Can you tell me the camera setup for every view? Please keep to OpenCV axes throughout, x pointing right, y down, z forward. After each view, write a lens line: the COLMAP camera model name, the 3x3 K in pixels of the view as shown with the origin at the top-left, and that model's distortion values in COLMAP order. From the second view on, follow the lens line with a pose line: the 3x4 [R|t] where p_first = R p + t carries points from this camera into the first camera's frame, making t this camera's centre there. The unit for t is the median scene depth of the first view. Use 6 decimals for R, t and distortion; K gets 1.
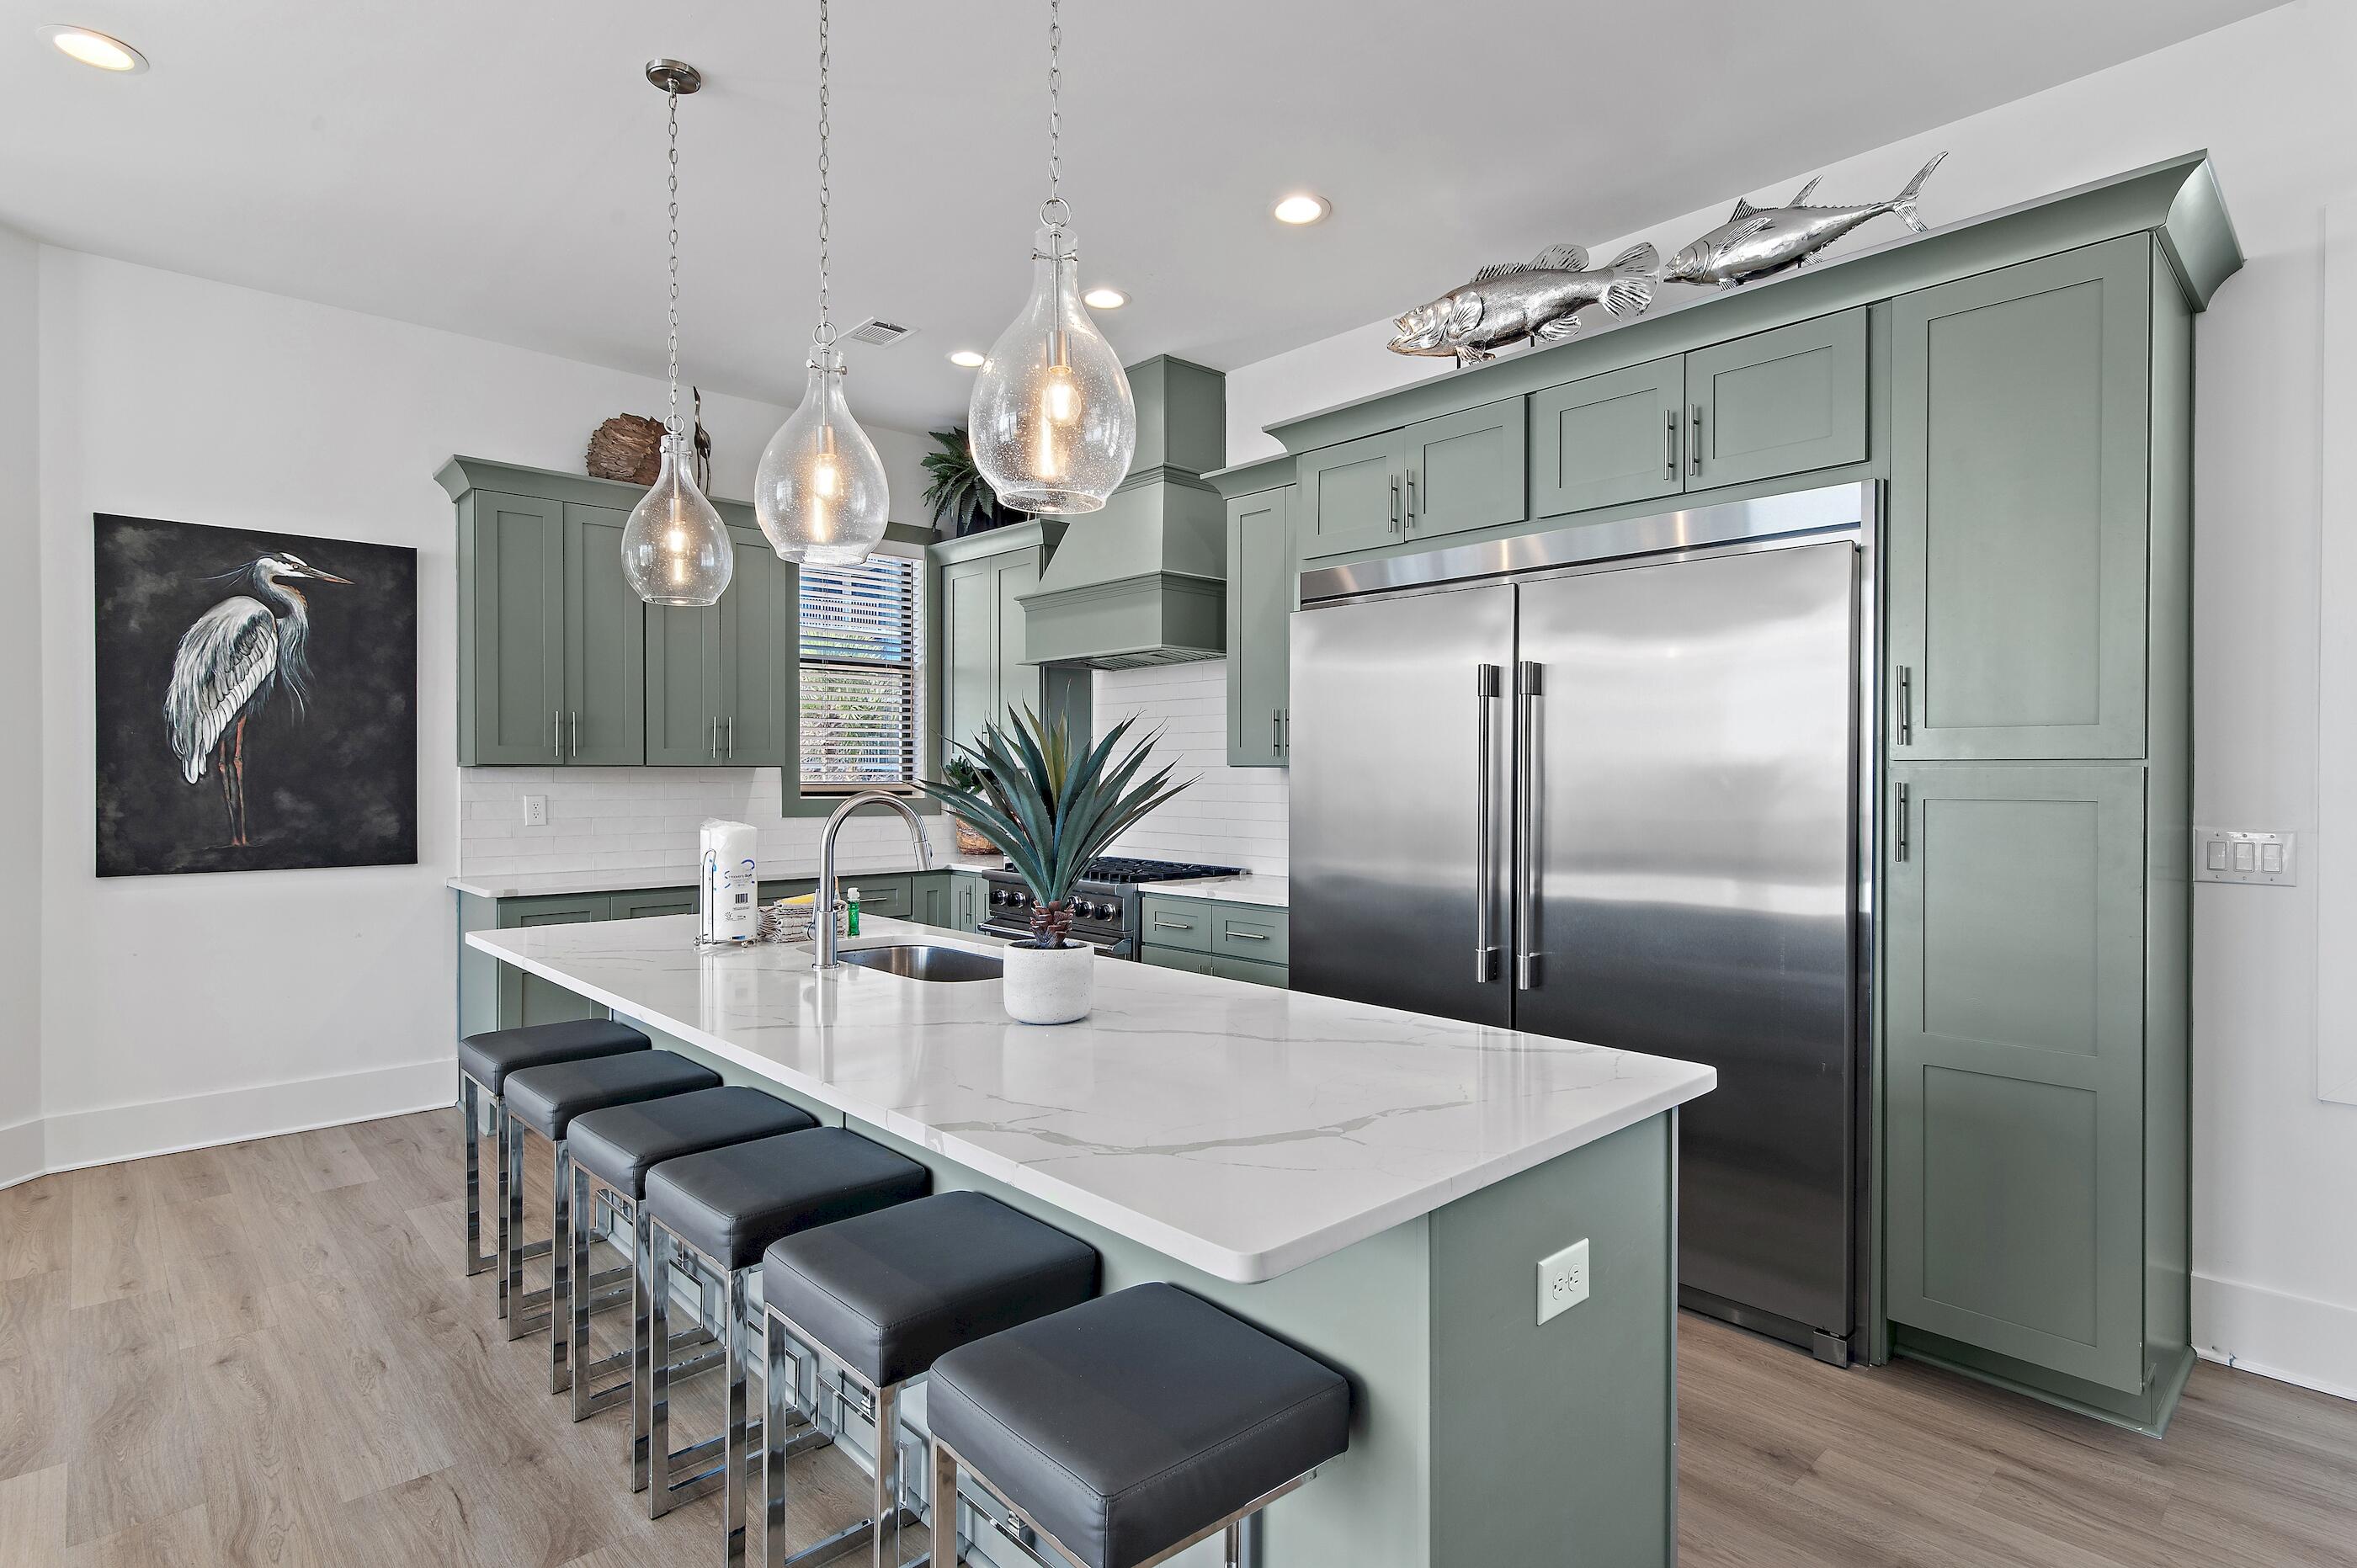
lens RADIAL K [[1193.4, 0, 1187.0], [0, 1193.4, 784.3], [0, 0, 1]] dist [0.002913, 0.000447]
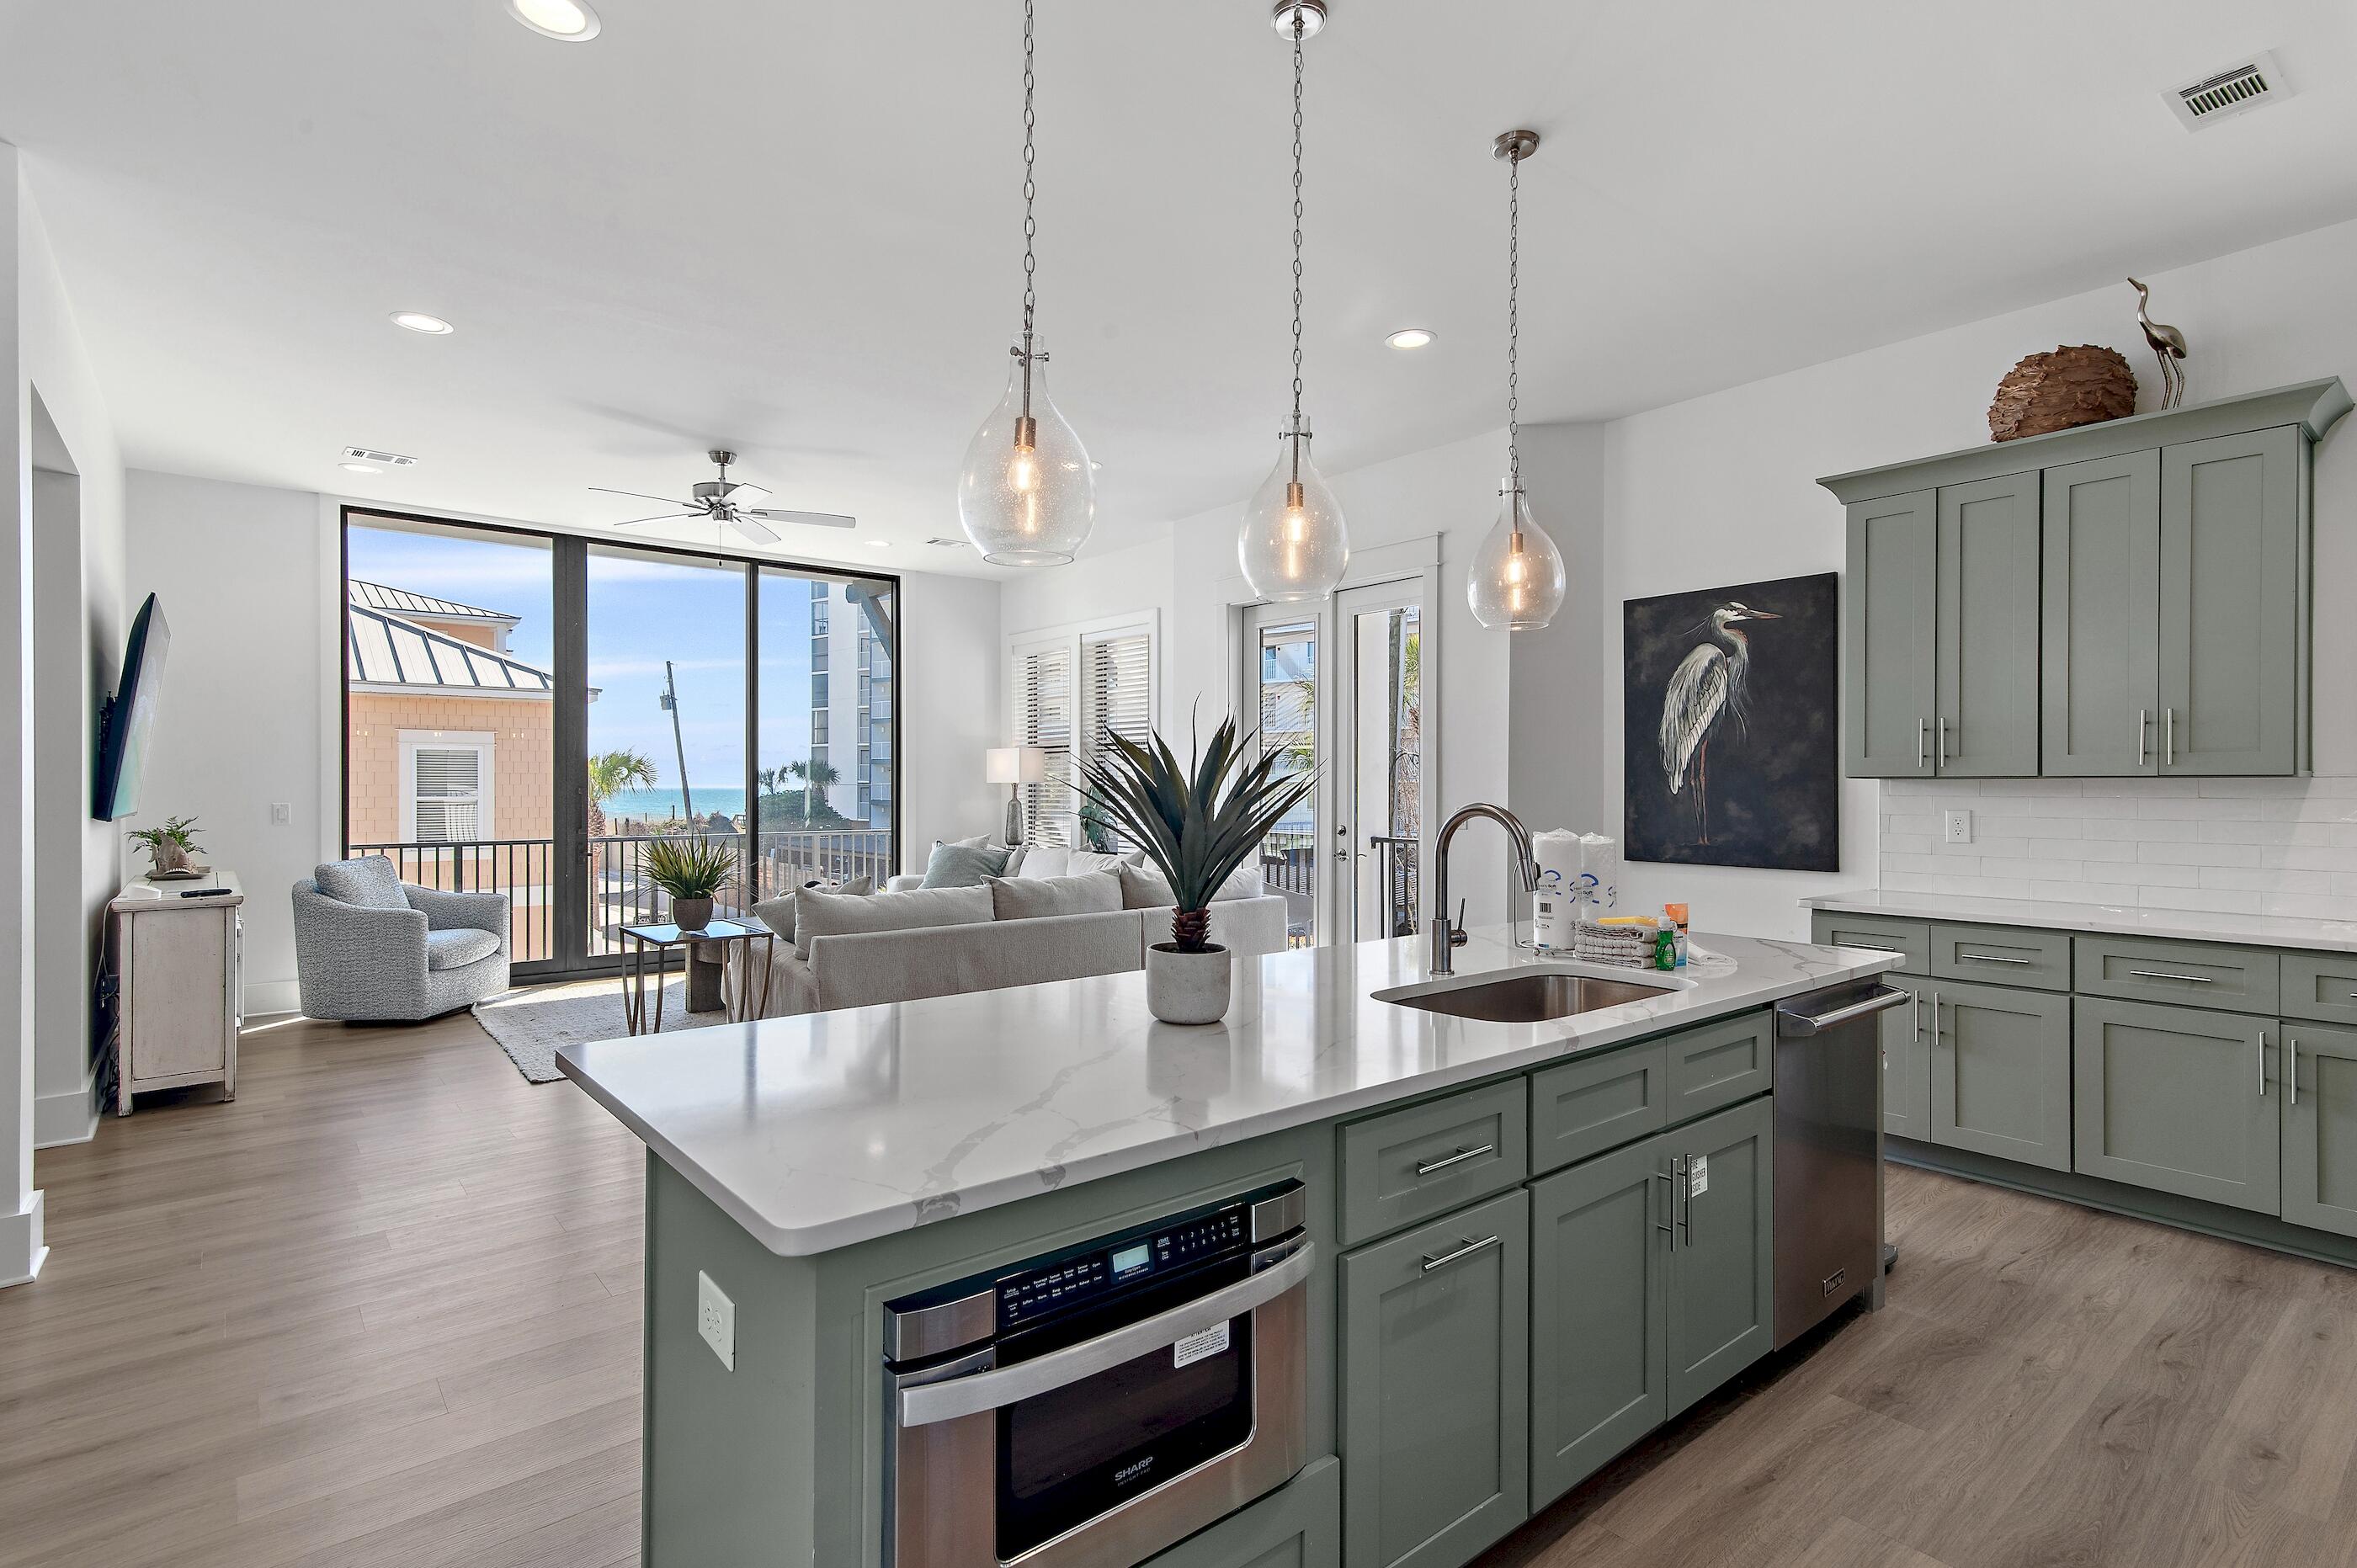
lens RADIAL K [[1165.9, 0, 1178.0], [0, 1165.9, 790.2], [0, 0, 1]] dist [0.017209, -0.002904]
pose [[-0.066966, 0.002996, -0.997751, 0.468743], [-0.009492, 0.999948, 0.003640, -0.004343], [0.997710, 0.009714, -0.066934, 0.548564]]
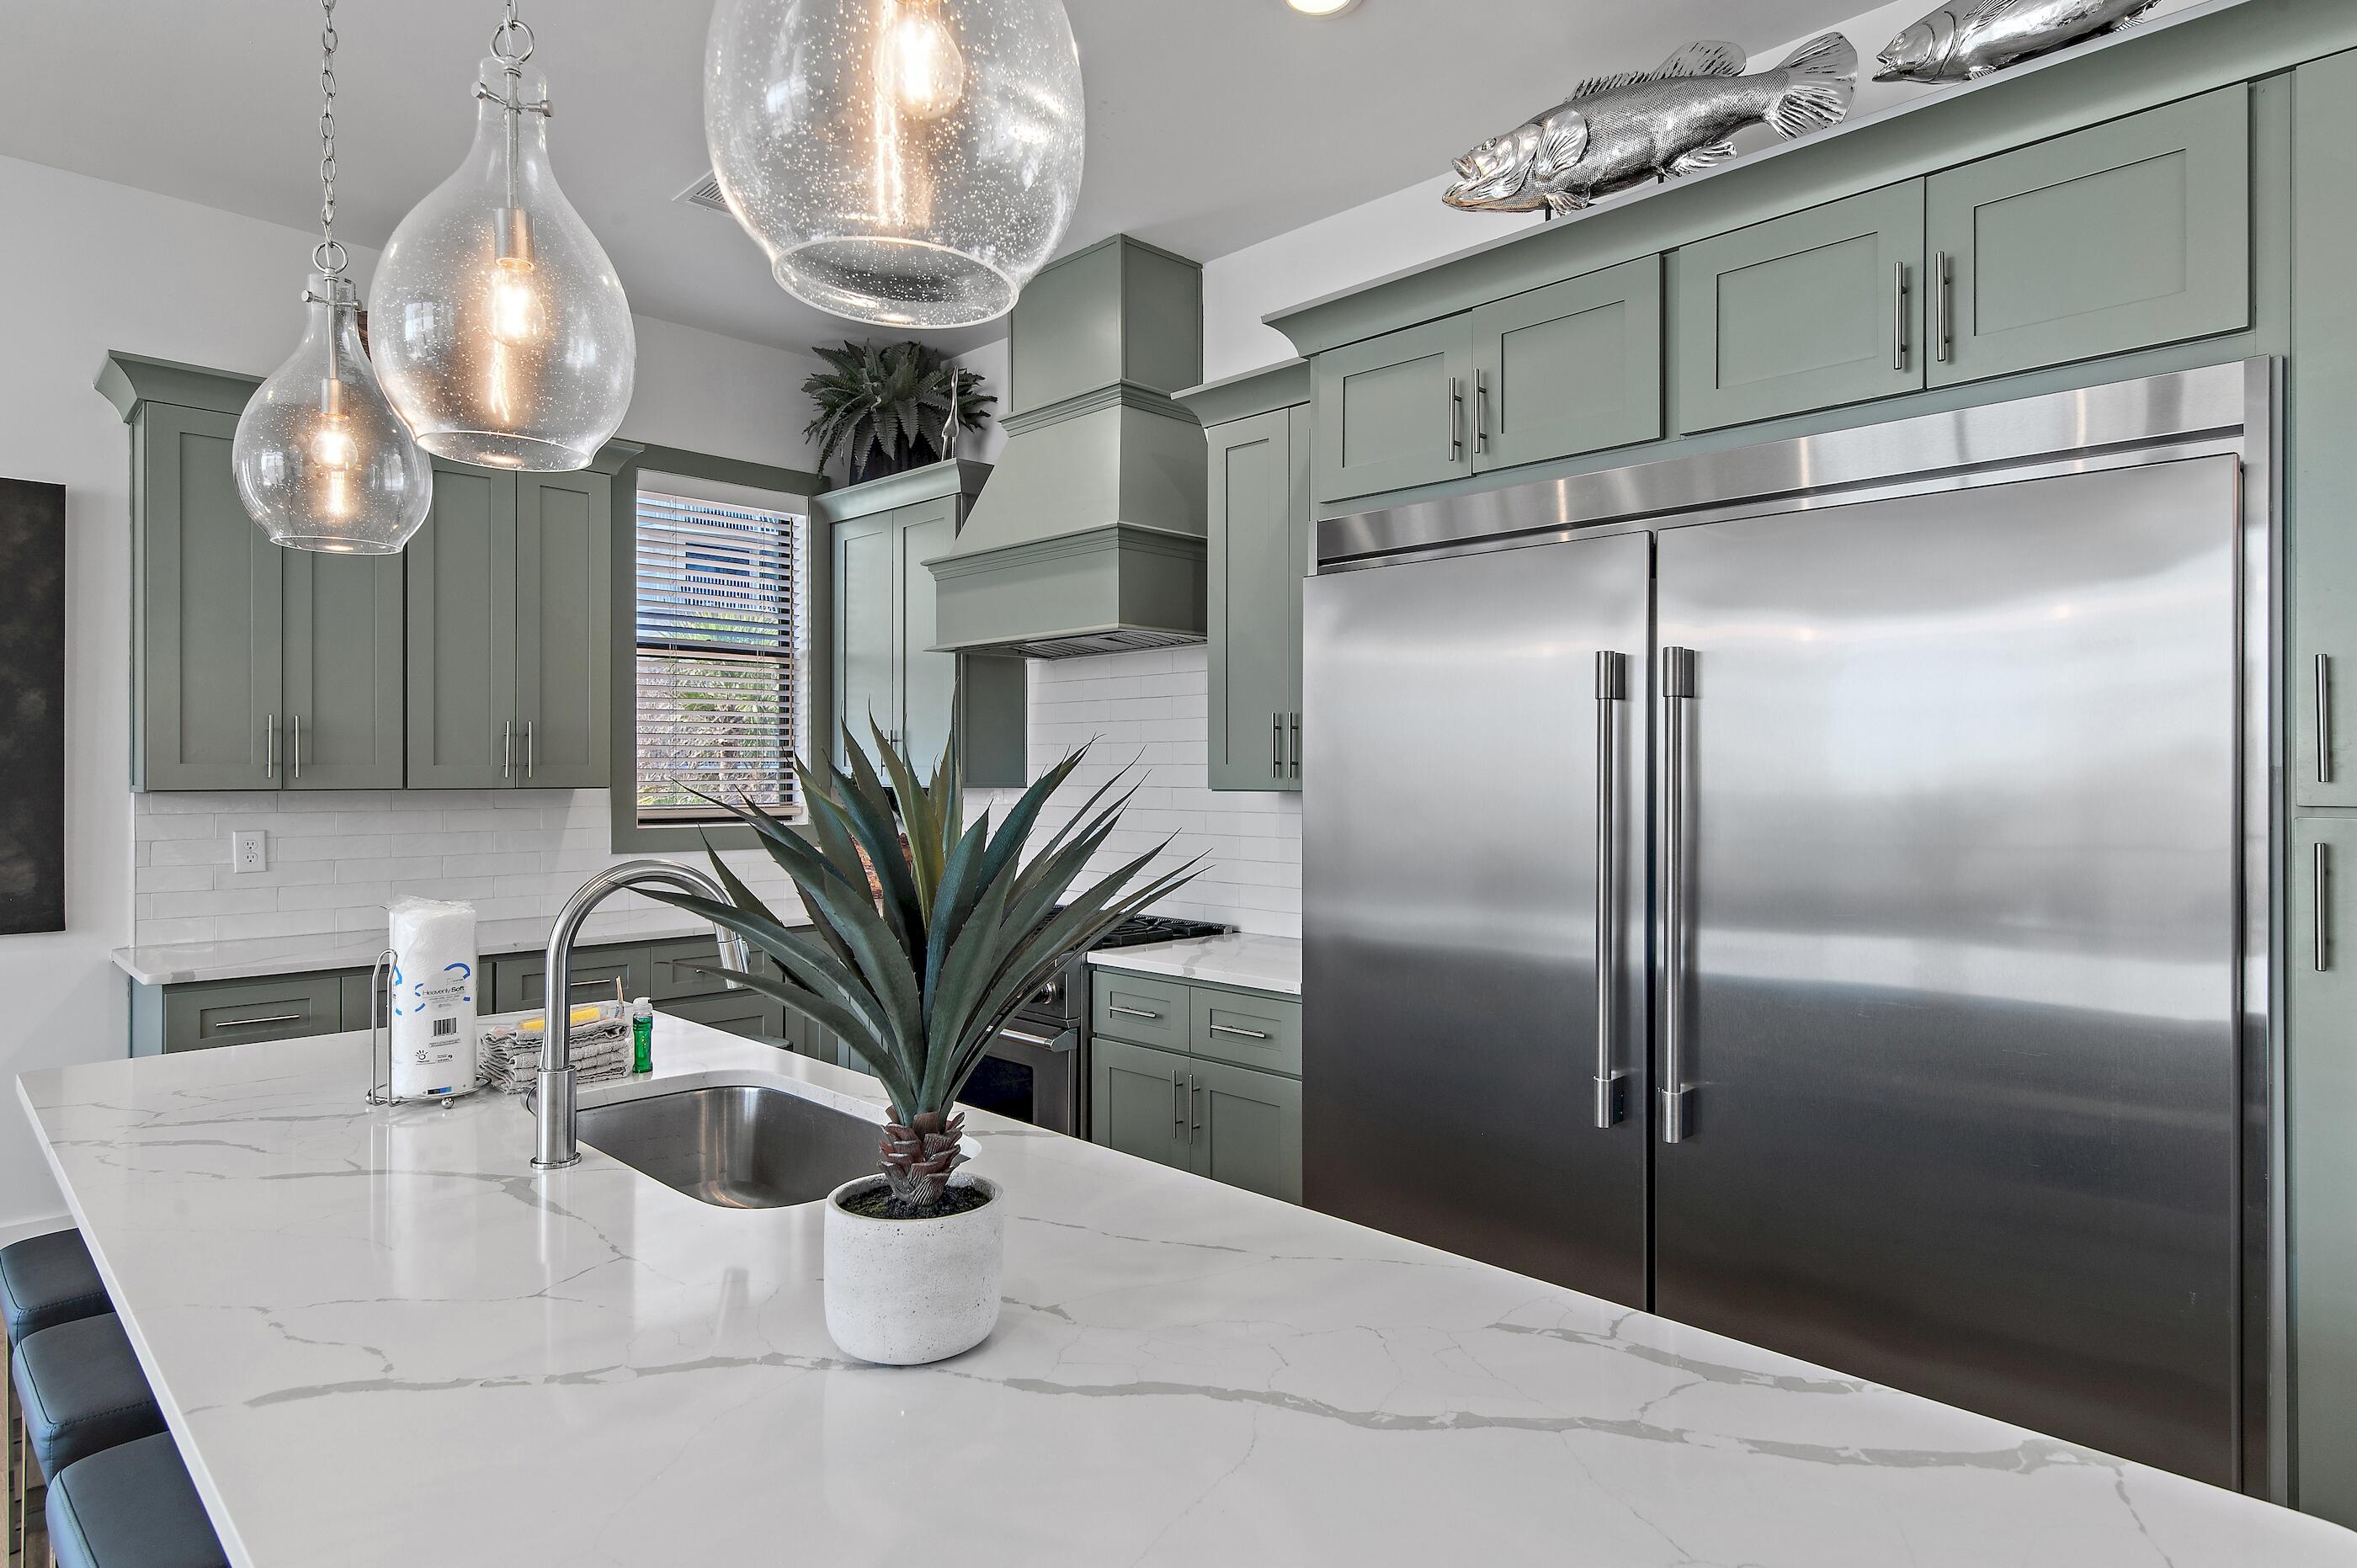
lens RADIAL K [[1308.8, 0, 1184.2], [0, 1308.8, 771.5], [0, 0, 1]] dist [0.004307, -0.001660]
pose [[0.999415, -0.001265, 0.034169, -0.010065], [0.001589, 0.999954, -0.009459, -0.021628], [-0.034156, 0.009508, 0.999371, 0.224363]]
